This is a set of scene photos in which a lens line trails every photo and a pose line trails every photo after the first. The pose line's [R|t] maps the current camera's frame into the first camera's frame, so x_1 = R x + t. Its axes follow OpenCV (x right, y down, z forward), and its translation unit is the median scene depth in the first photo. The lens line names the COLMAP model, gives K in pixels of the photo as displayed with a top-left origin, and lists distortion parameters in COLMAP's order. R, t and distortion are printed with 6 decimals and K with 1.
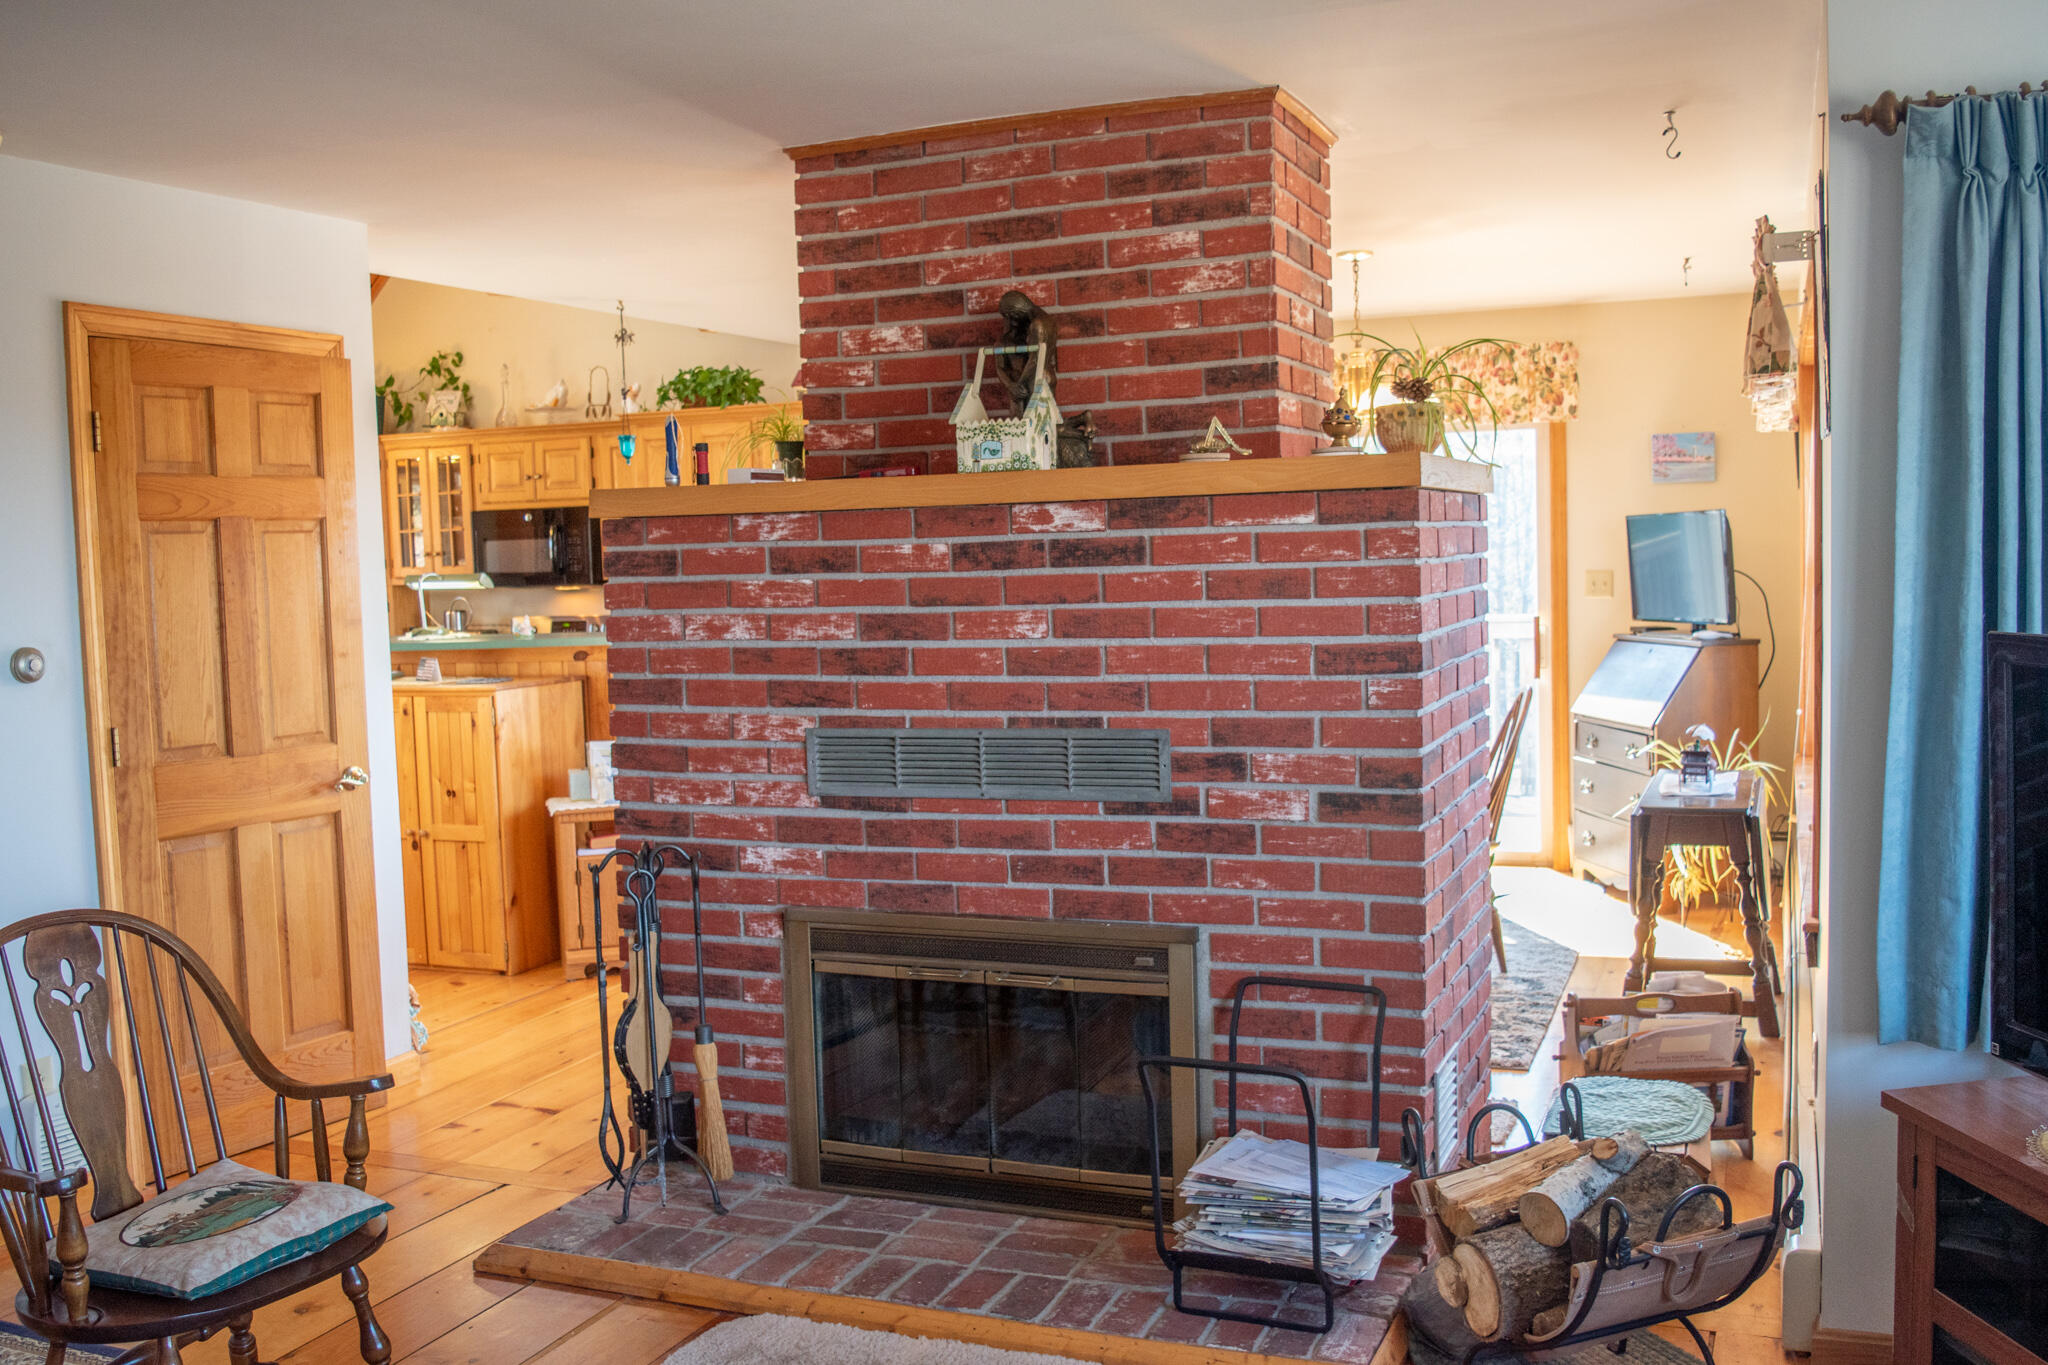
lens RADIAL K [[1879.5, 0, 1024.0], [0, 1879.5, 682.5], [0, 0, 1]] dist [-0.074529, -0.000148]
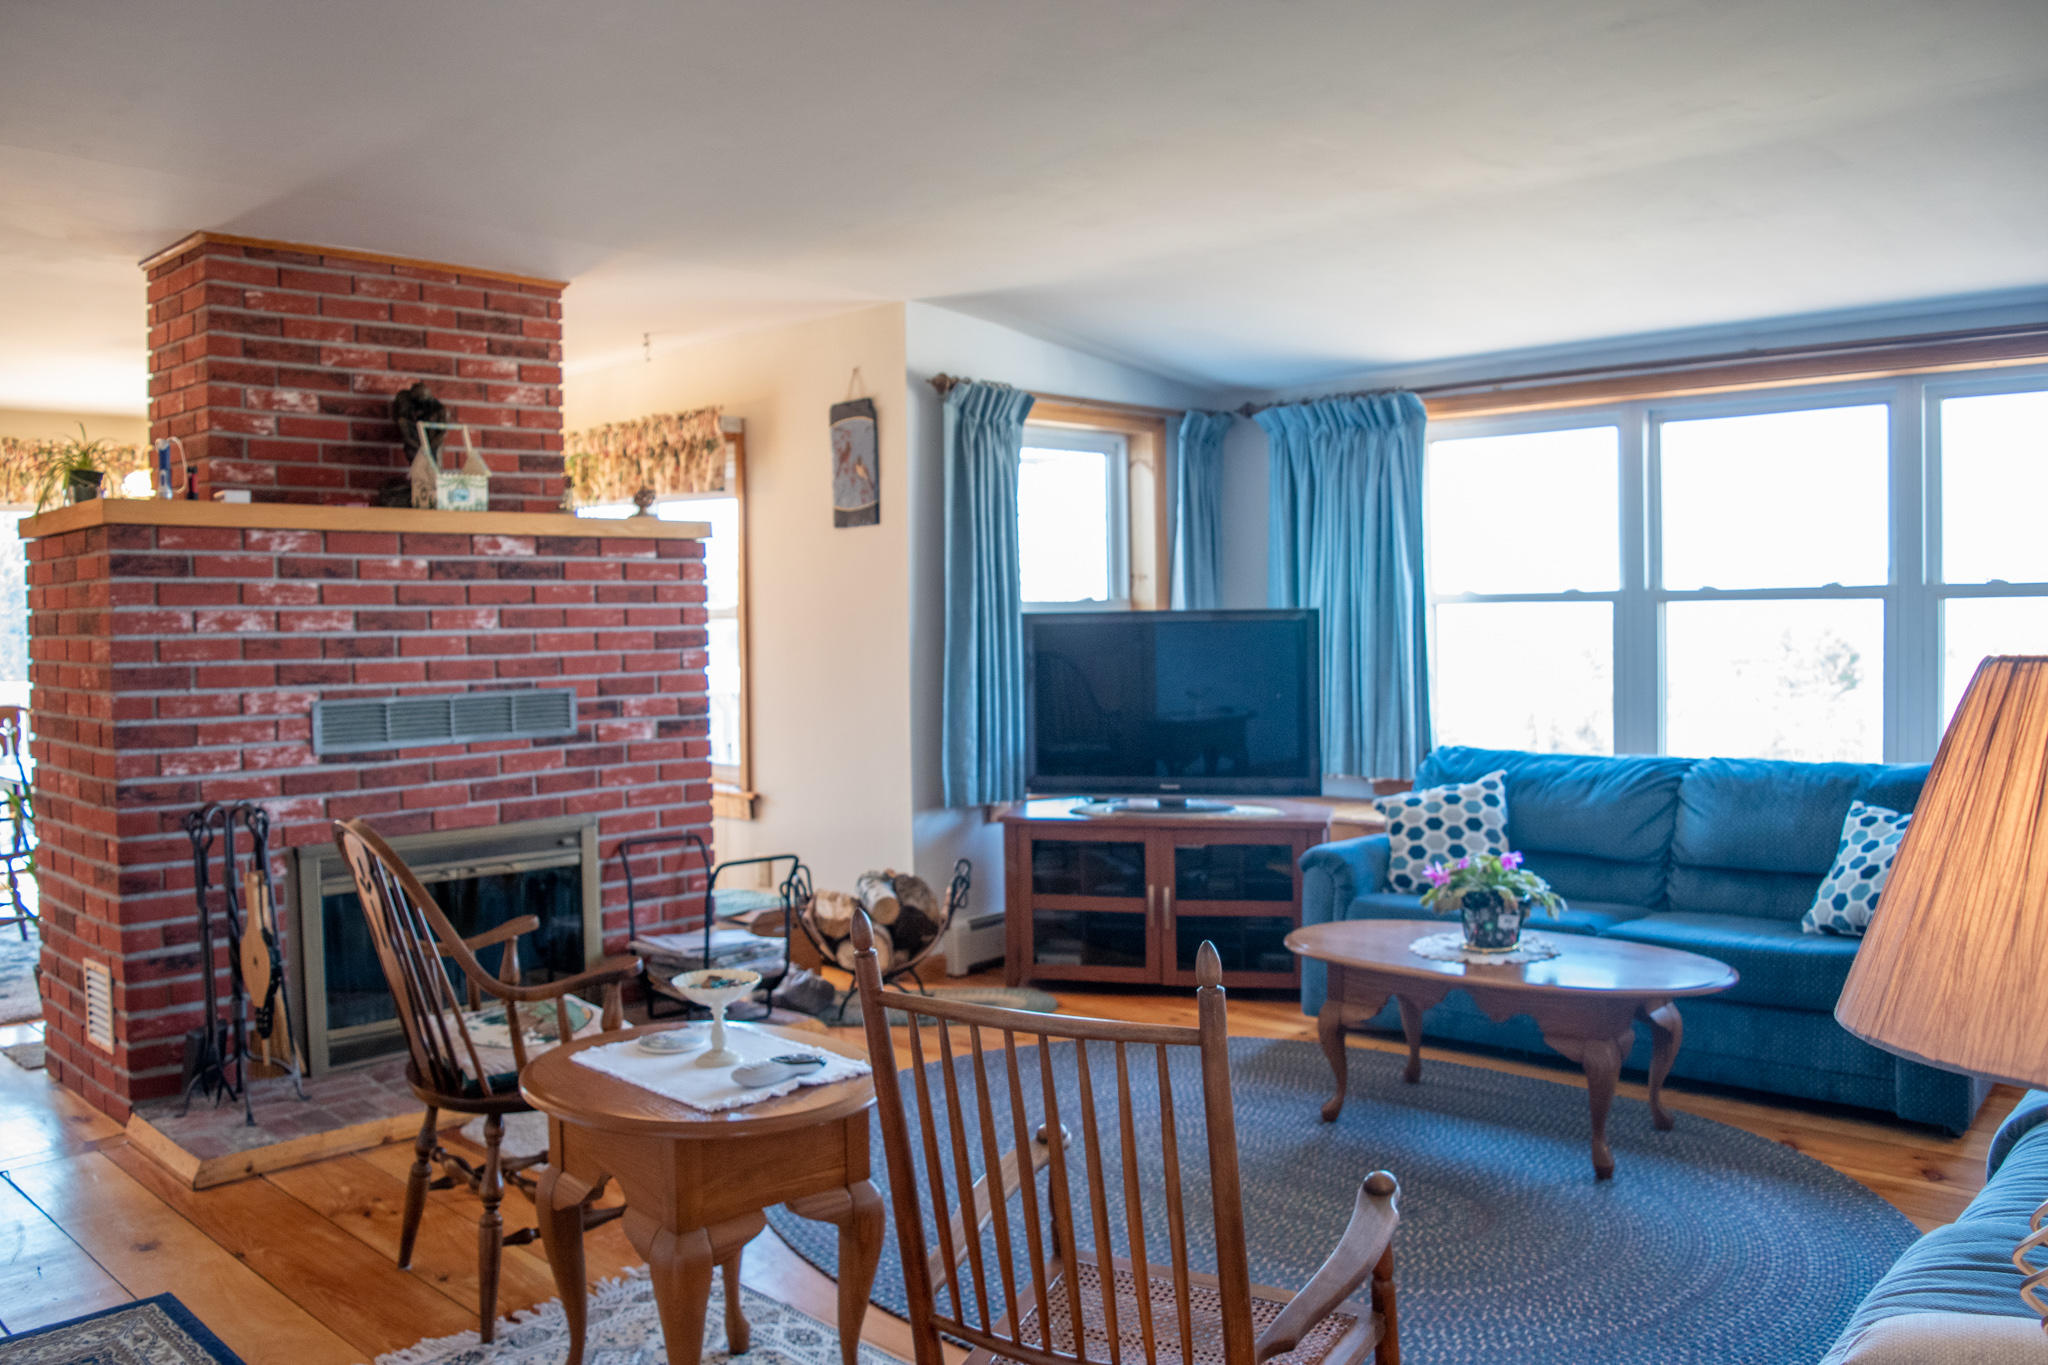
lens RADIAL K [[1596.0, 0, 1024.0], [0, 1596.0, 682.5], [0, 0, 1]] dist [-0.091042, 0.014883]
pose [[0.358965, -0.012561, 0.933267, -0.932823], [0.072216, 0.997286, -0.014354, 0.061697], [-0.930553, 0.072549, 0.358897, 0.179045]]
